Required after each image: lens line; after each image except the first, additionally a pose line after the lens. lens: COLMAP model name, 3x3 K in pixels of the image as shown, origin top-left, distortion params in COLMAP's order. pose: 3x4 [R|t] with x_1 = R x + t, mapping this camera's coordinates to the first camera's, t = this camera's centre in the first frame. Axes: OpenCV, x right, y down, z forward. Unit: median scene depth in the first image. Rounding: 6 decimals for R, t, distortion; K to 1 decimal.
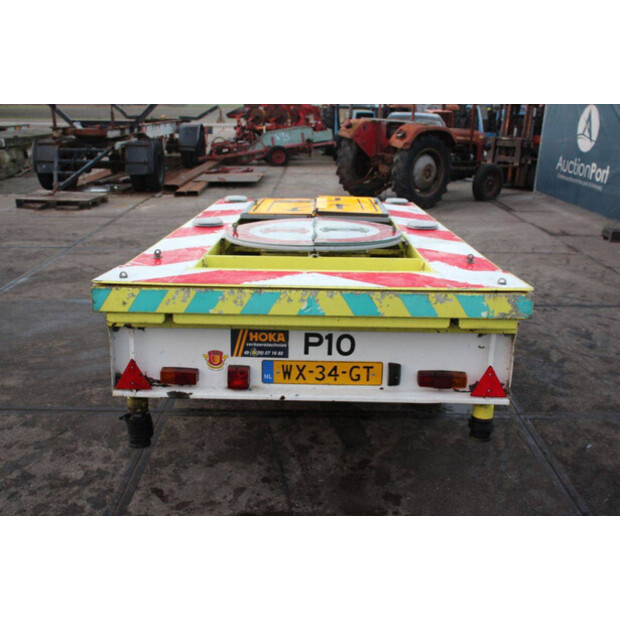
lens RADIAL K [[634.5, 0, 310.0], [0, 634.5, 310.0], [0, 0, 1]] dist [-0.100375, 0.188085]
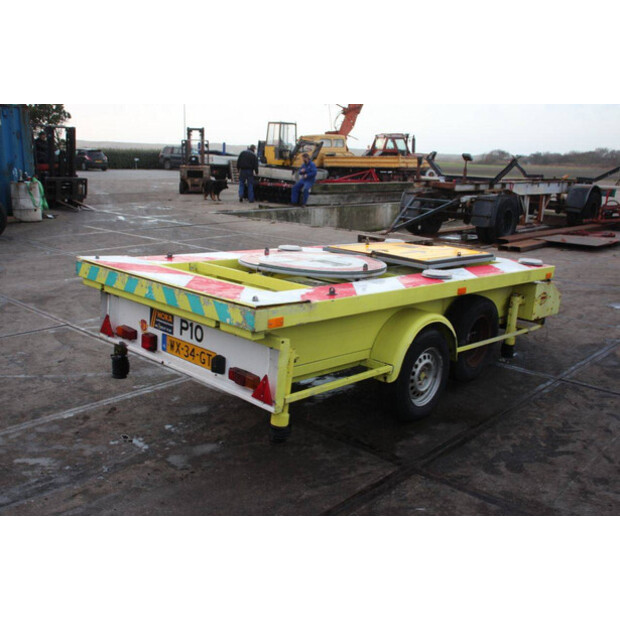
lens RADIAL K [[634.5, 0, 310.0], [0, 634.5, 310.0], [0, 0, 1]] dist [-0.100375, 0.188085]
pose [[0.735574, 0.172372, -0.655148, 1.055356], [-0.230578, 0.973050, -0.002871, -0.040657], [0.636997, 0.153174, 0.755495, 0.151752]]
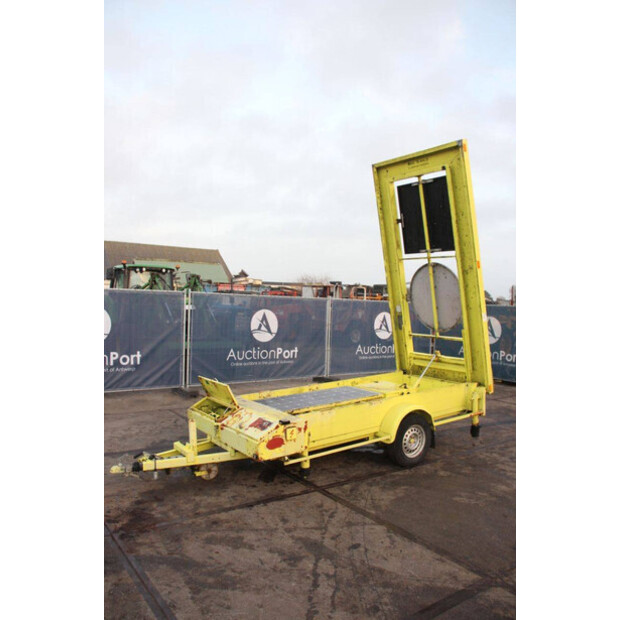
lens RADIAL K [[507.4, 0, 310.0], [0, 507.4, 310.0], [0, 0, 1]] dist [-0.170129, 0.140531]
pose [[-0.594841, -0.046048, 0.802523, -1.708387], [0.211107, 0.954365, 0.211236, -1.036246], [-0.775627, 0.295070, -0.557975, 2.839847]]
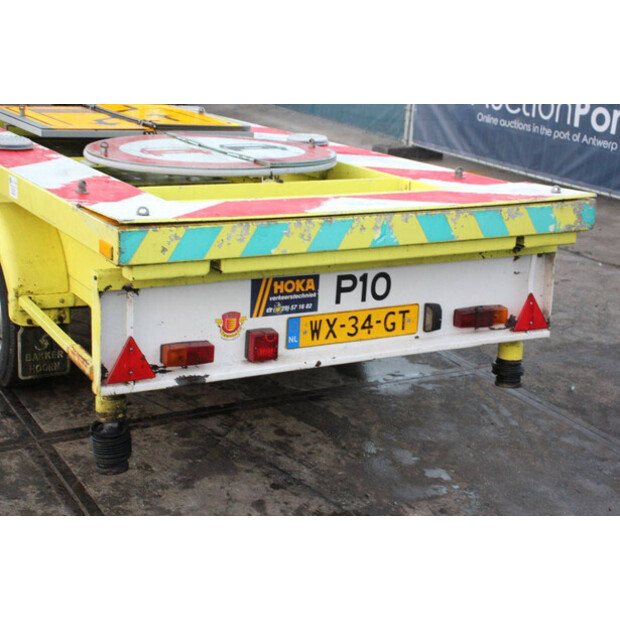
lens RADIAL K [[1047.5, 0, 310.0], [0, 1047.5, 310.0], [0, 0, 1]] dist [0.164078, -0.014394]
pose [[0.865007, -0.109838, 0.489590, -0.655217], [0.105727, 0.993738, 0.036143, 0.027505], [-0.490494, 0.020499, 0.871203, -0.094618]]
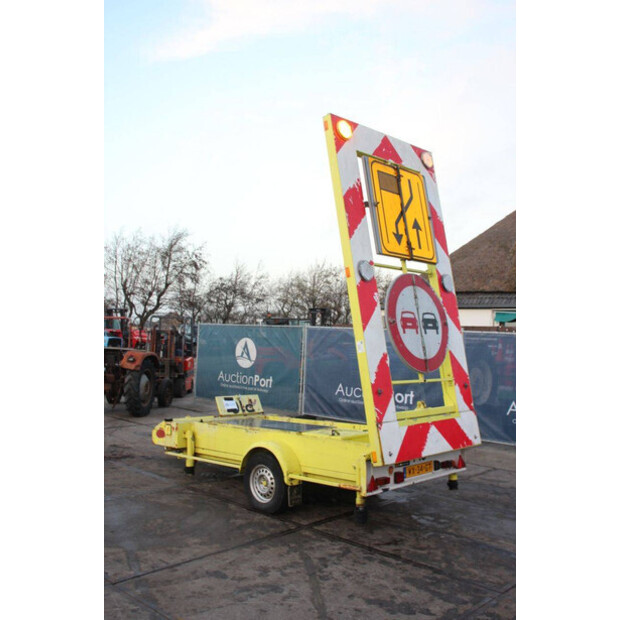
lens RADIAL K [[620.5, 0, 310.0], [0, 620.5, 310.0], [0, 0, 1]] dist [-0.148162, 0.232458]
pose [[0.679571, 0.039253, 0.732558, -1.885398], [0.204356, 0.948913, -0.240421, 0.007120], [-0.704572, 0.313086, 0.636833, -0.311864]]
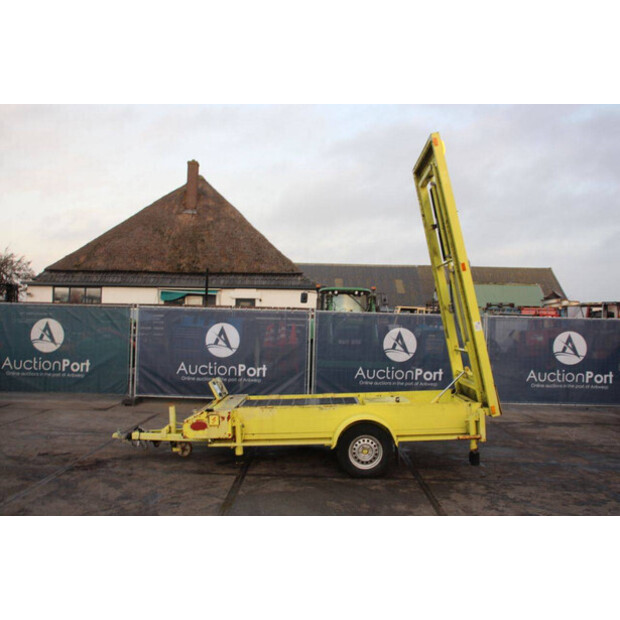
lens RADIAL K [[584.0, 0, 310.0], [0, 584.0, 310.0], [0, 0, 1]] dist [-0.127967, 0.137604]
pose [[0.003368, 0.008076, 0.999962, -2.699420], [0.291517, 0.956526, -0.008707, -0.573348], [-0.956560, 0.291535, 0.000867, 1.526504]]
